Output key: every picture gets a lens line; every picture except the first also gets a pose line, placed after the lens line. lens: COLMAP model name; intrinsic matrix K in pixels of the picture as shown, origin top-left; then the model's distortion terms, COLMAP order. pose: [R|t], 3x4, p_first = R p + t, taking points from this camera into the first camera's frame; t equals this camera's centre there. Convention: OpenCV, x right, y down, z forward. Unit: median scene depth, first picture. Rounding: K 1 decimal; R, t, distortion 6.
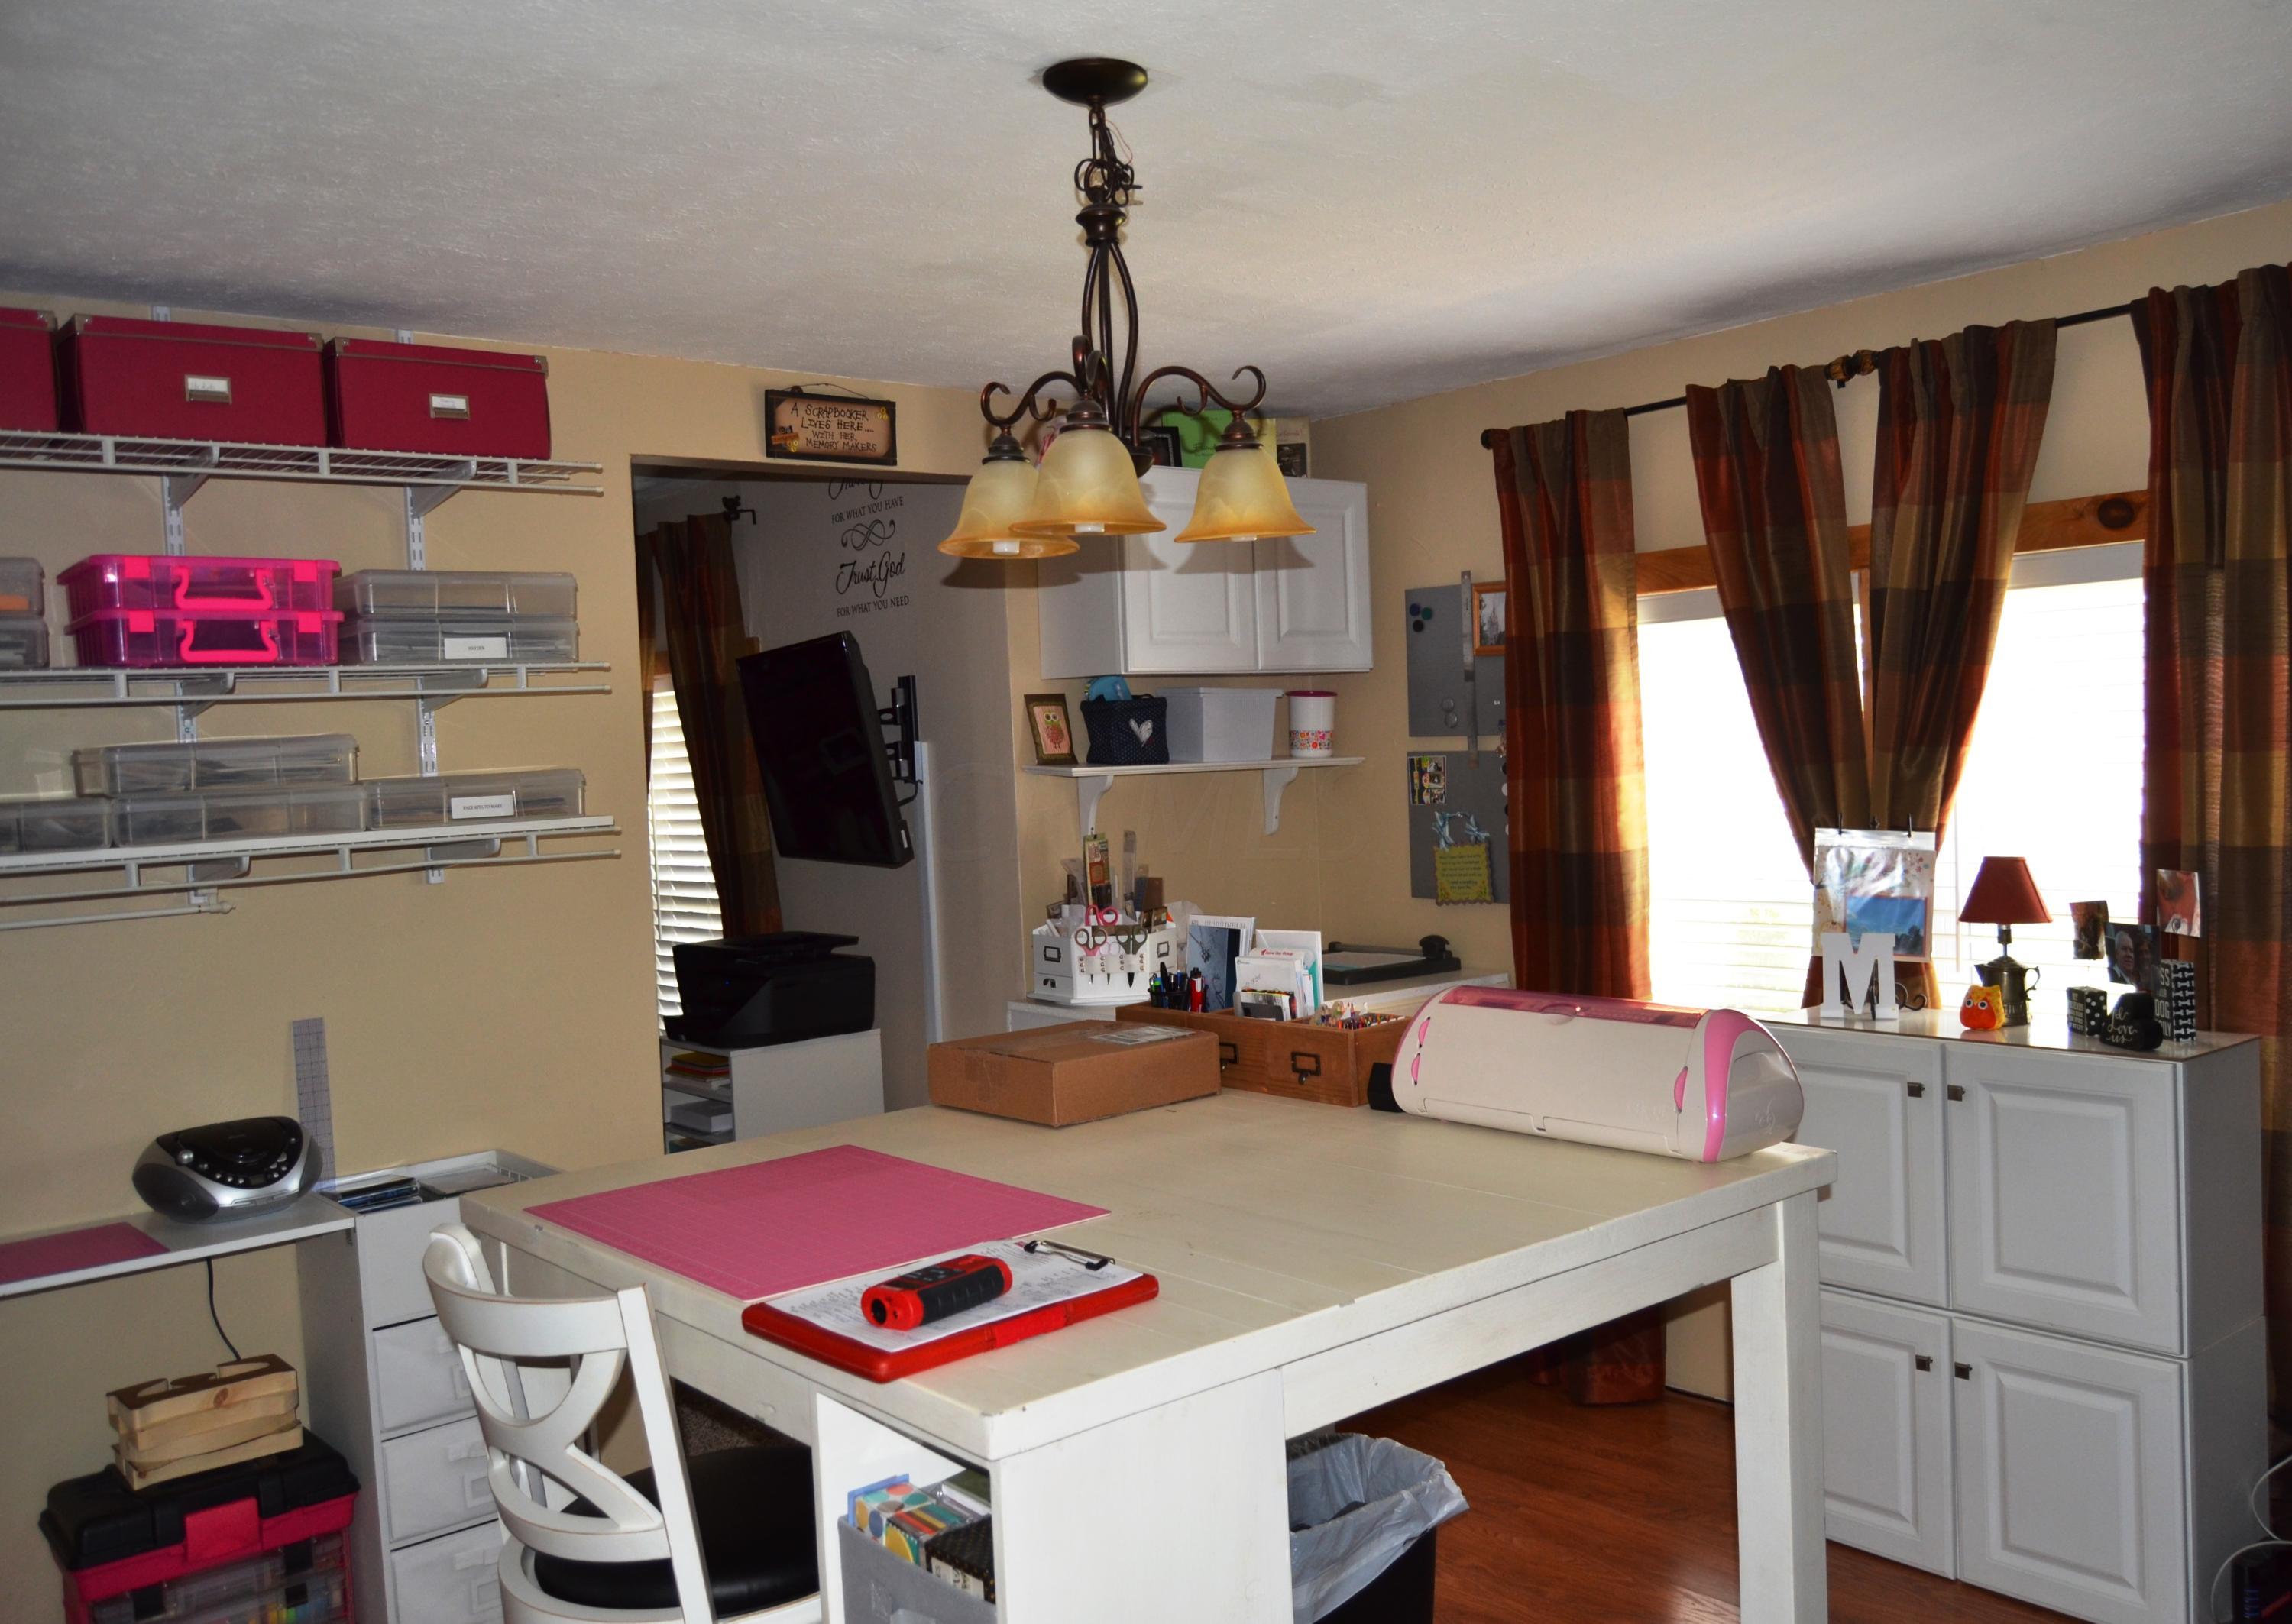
lens RADIAL K [[1853.7, 0, 1146.0], [0, 1853.7, 812.0], [0, 0, 1]] dist [0.000227, -0.000037]
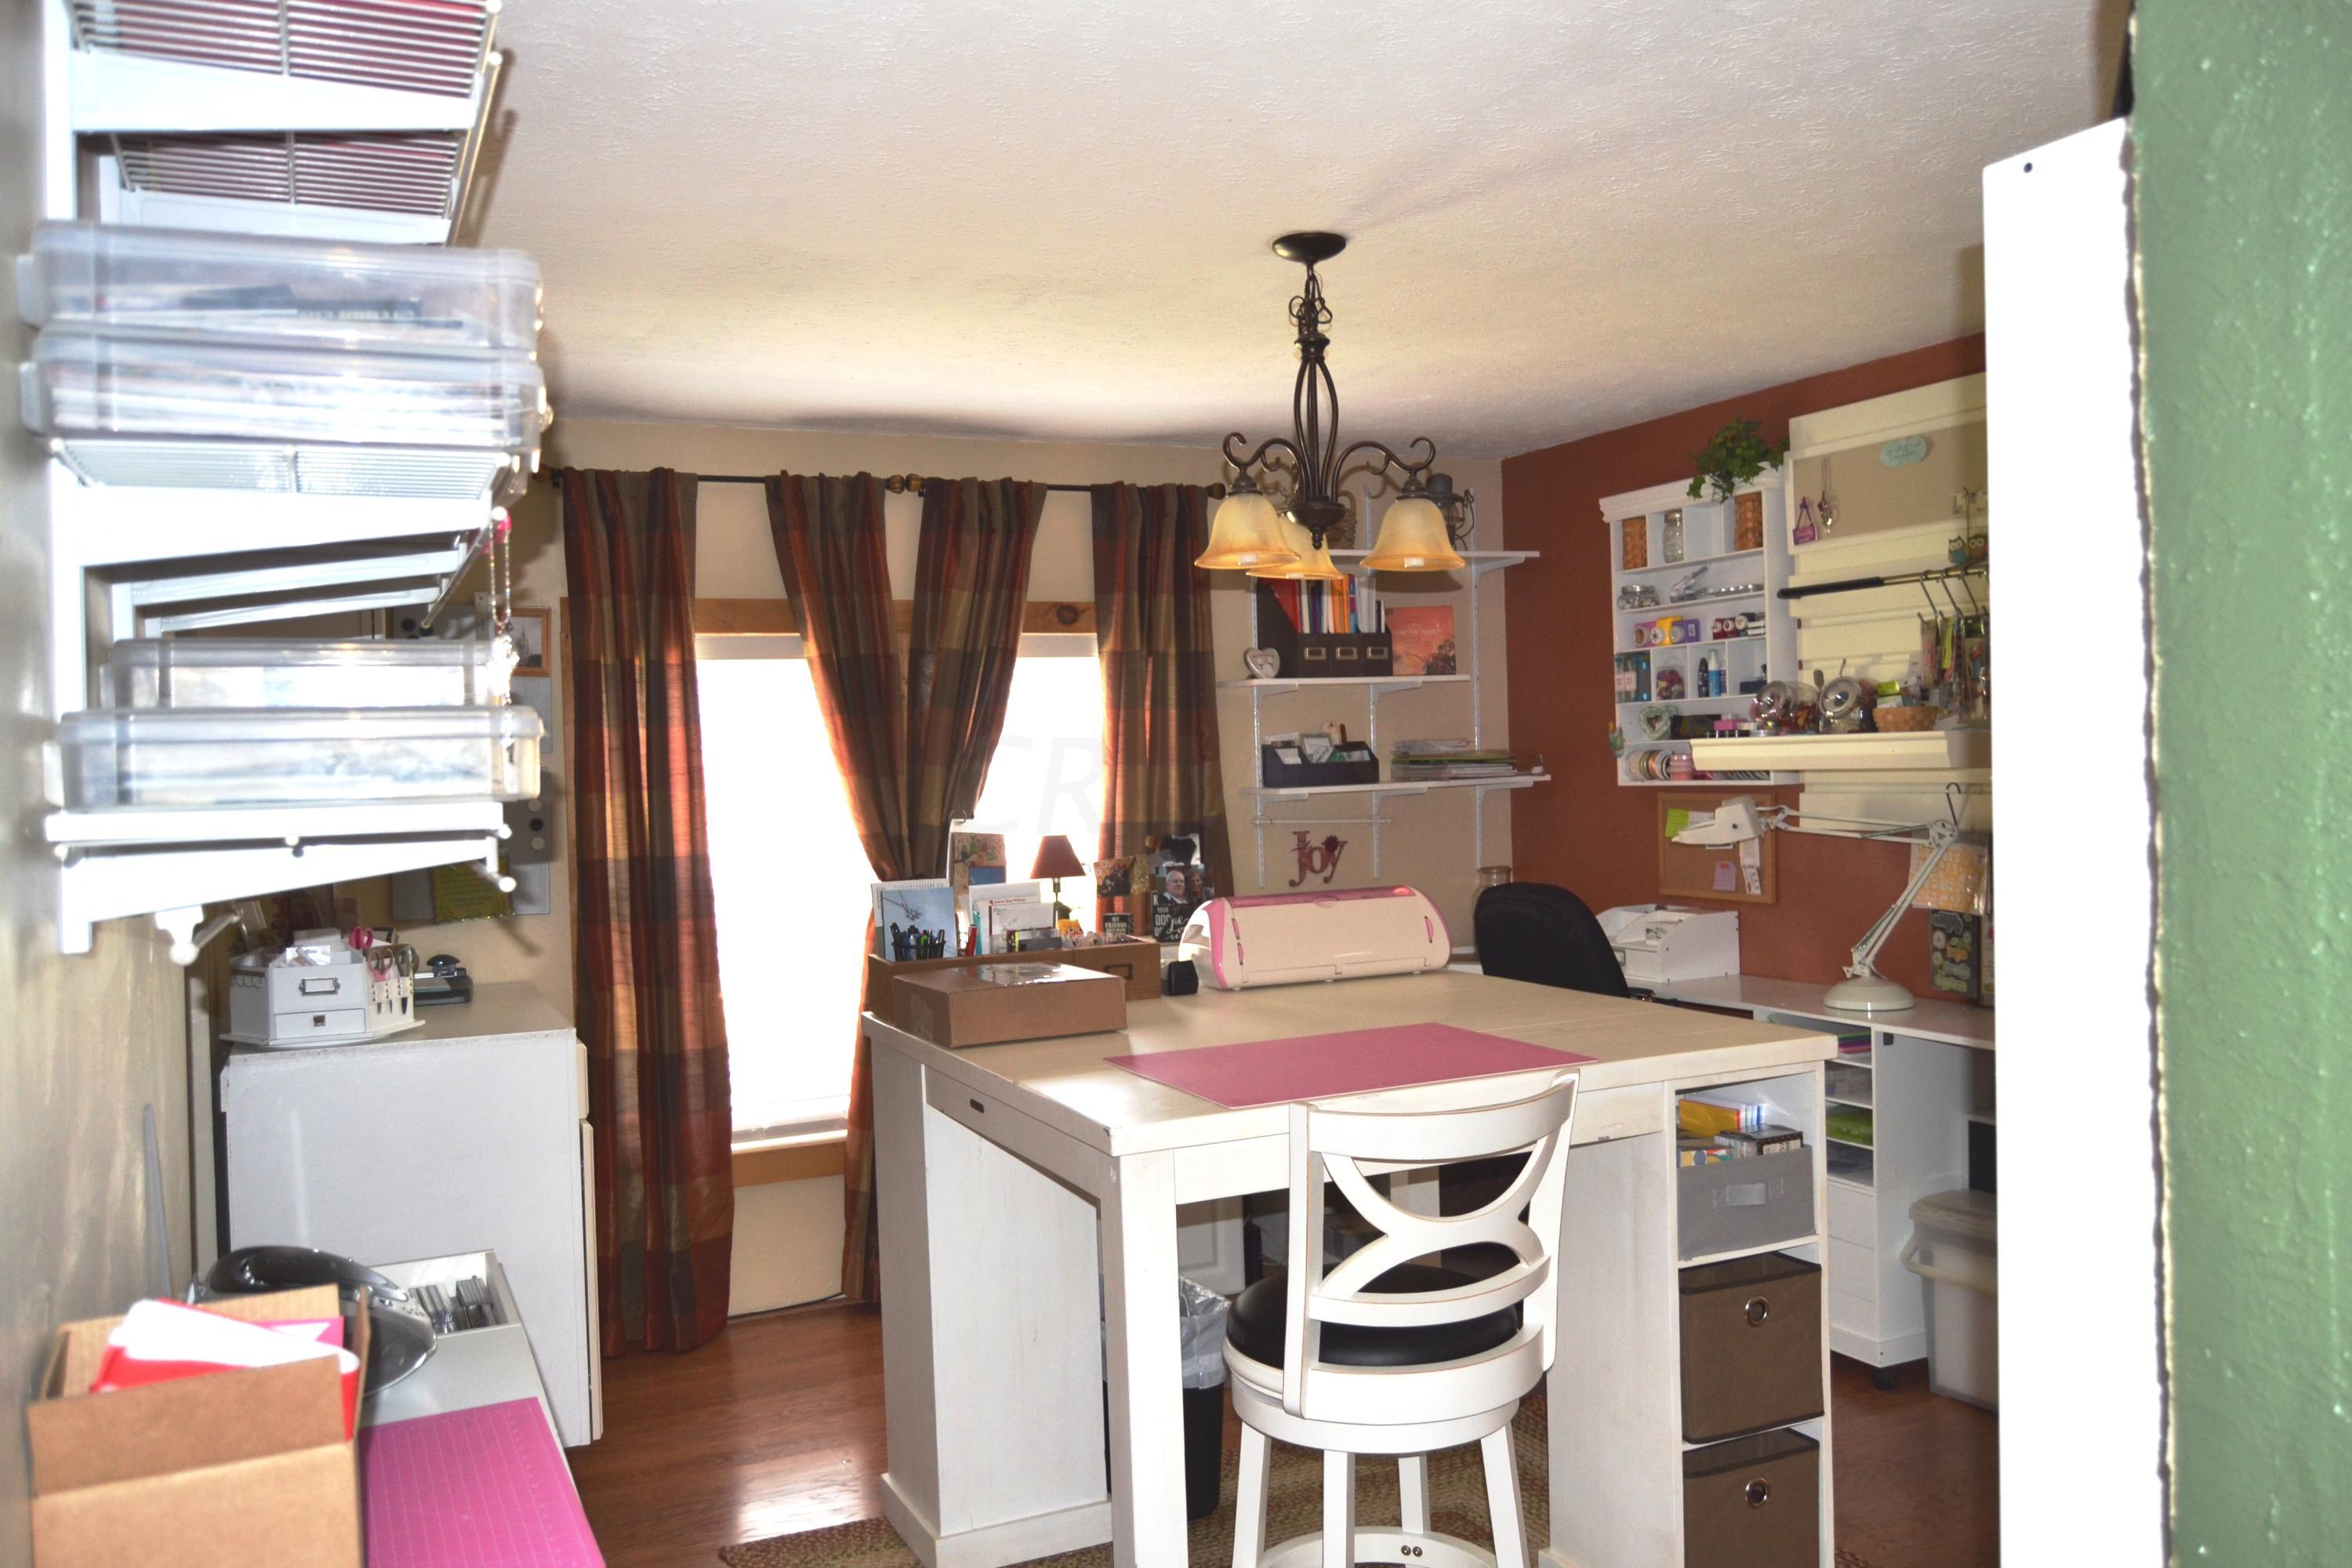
lens RADIAL K [[1844.4, 0, 1175.5], [0, 1844.4, 774.8], [0, 0, 1]] dist [-0.023061, 0.012532]
pose [[0.279025, 0.026034, 0.959931, -0.912914], [0.051132, 0.997812, -0.041924, 0.042593], [-0.958922, 0.060781, 0.277083, 0.474341]]
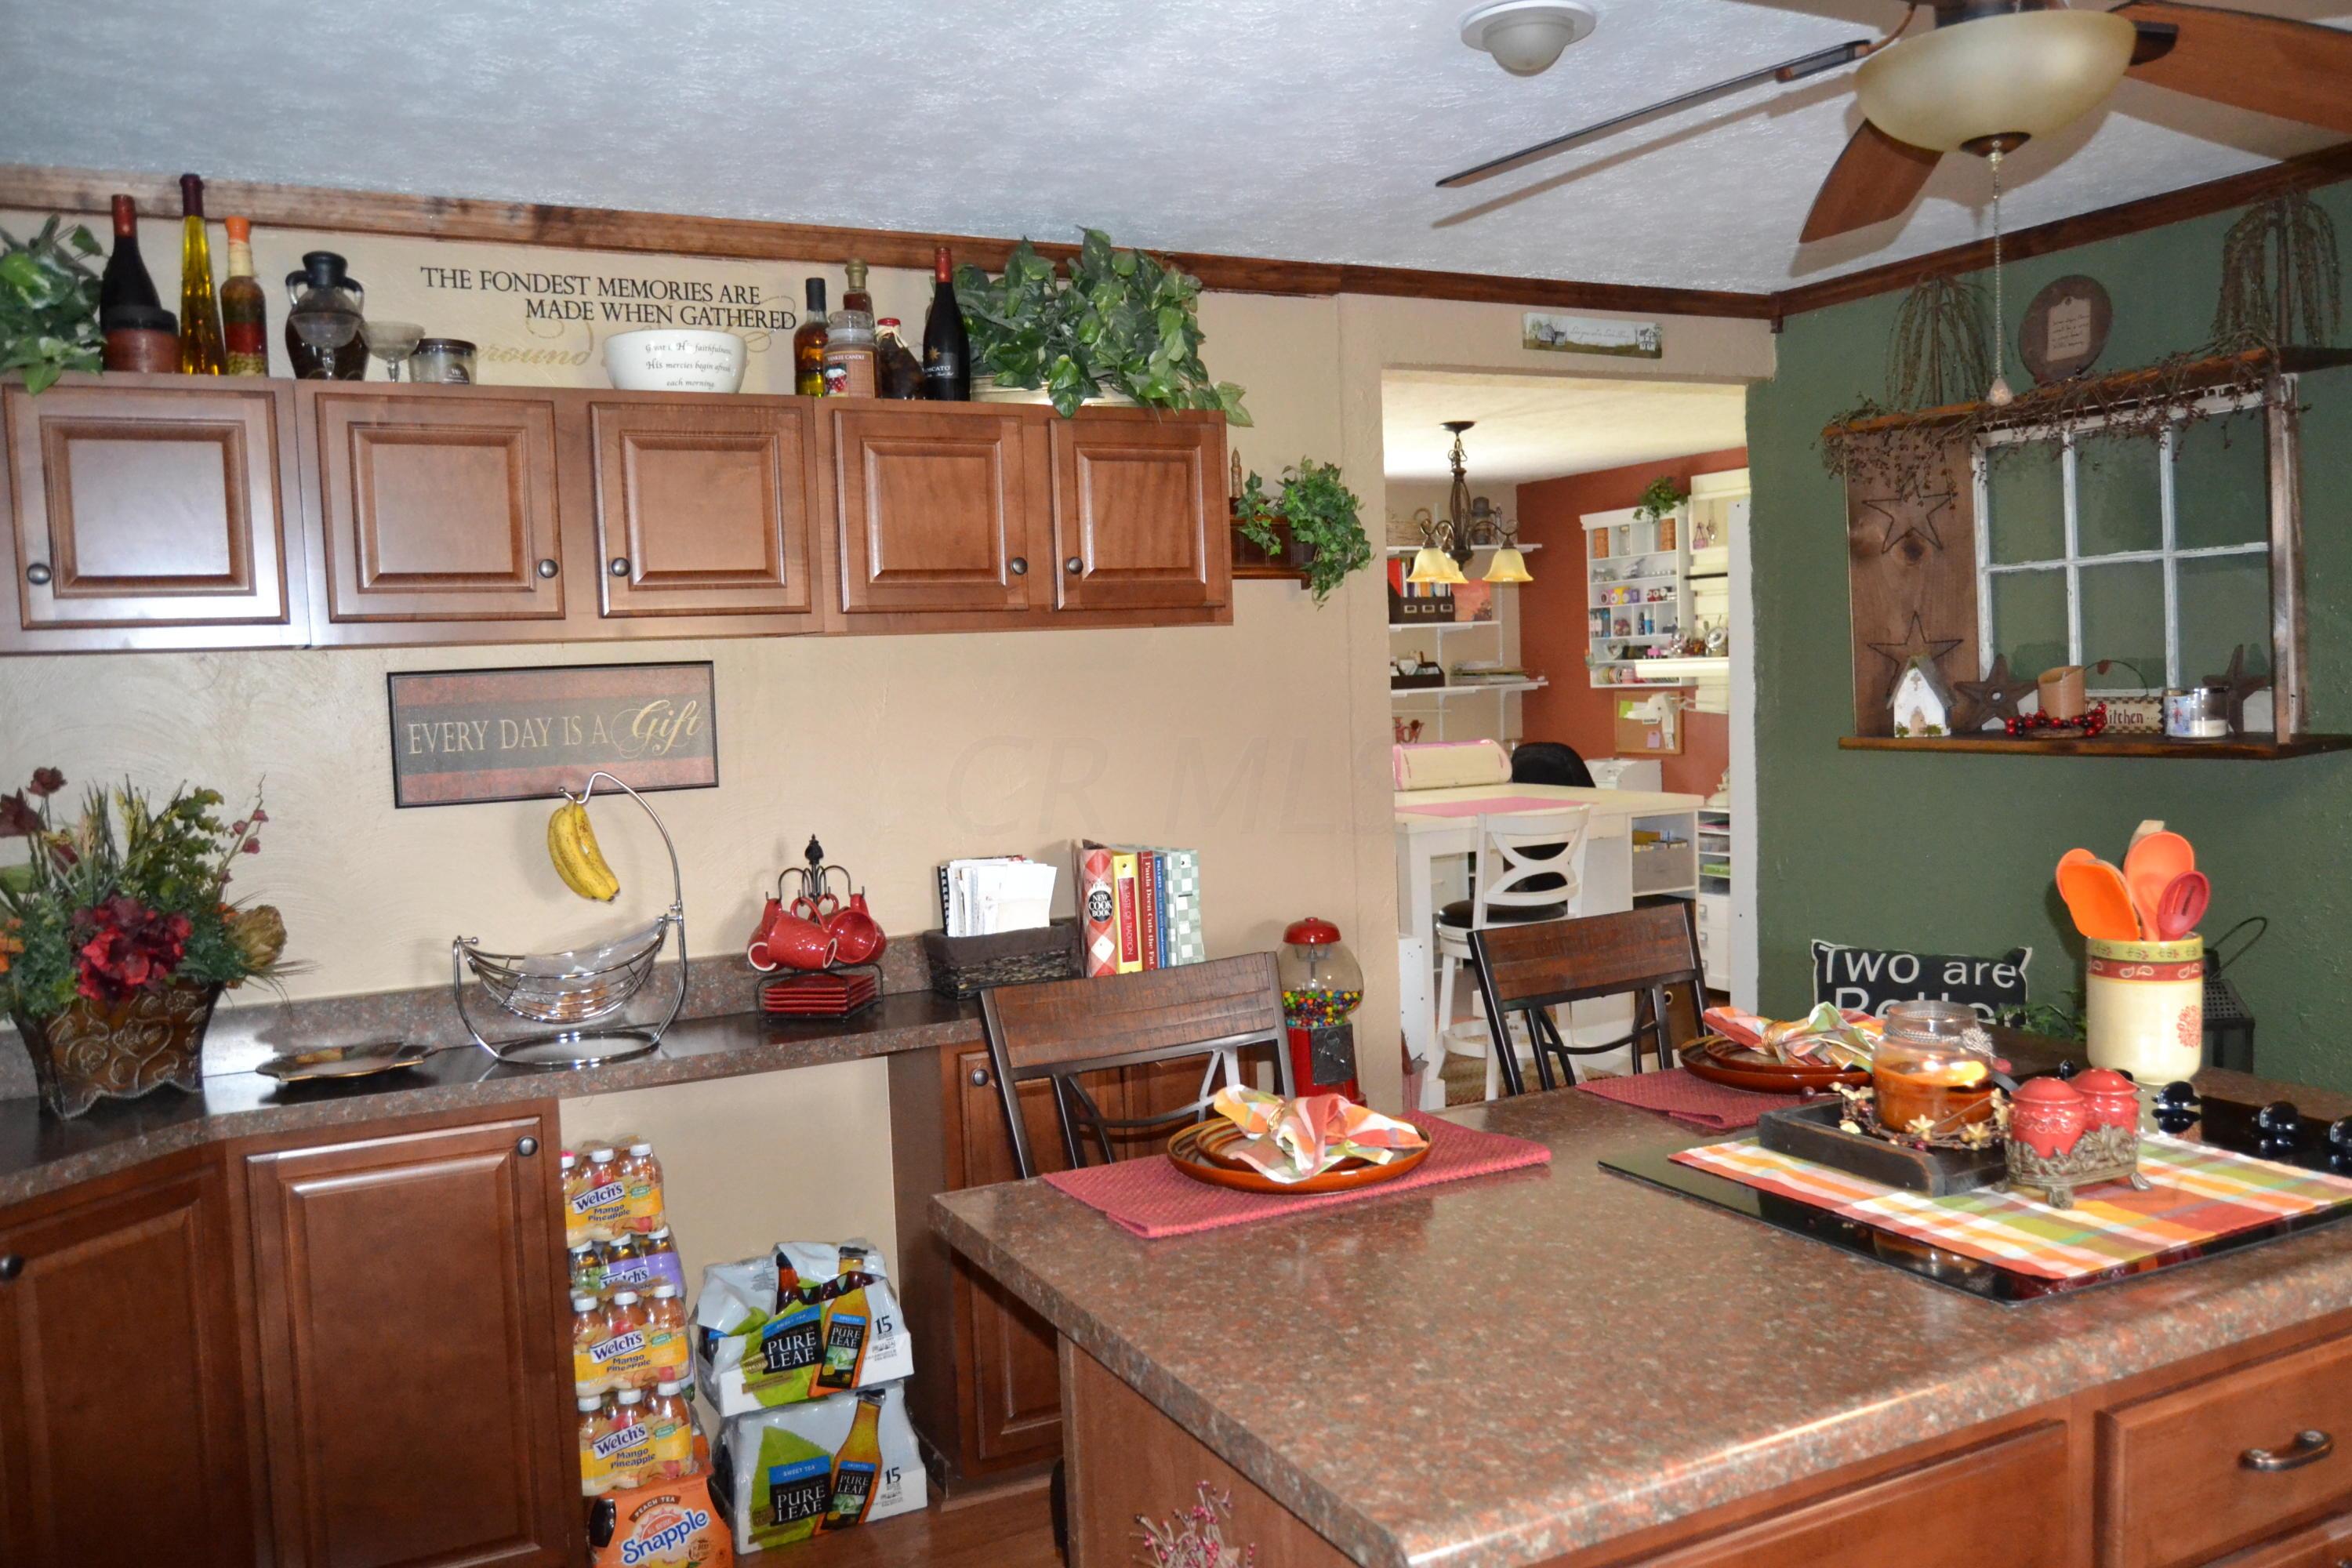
lens RADIAL K [[1844.4, 0, 1175.5], [0, 1844.4, 774.8], [0, 0, 1]] dist [-0.023061, 0.012532]
pose [[0.244295, -0.021089, 0.969472, -1.940689], [0.059702, 0.998194, 0.006670, 0.075213], [-0.967861, 0.056250, 0.245113, 0.483509]]
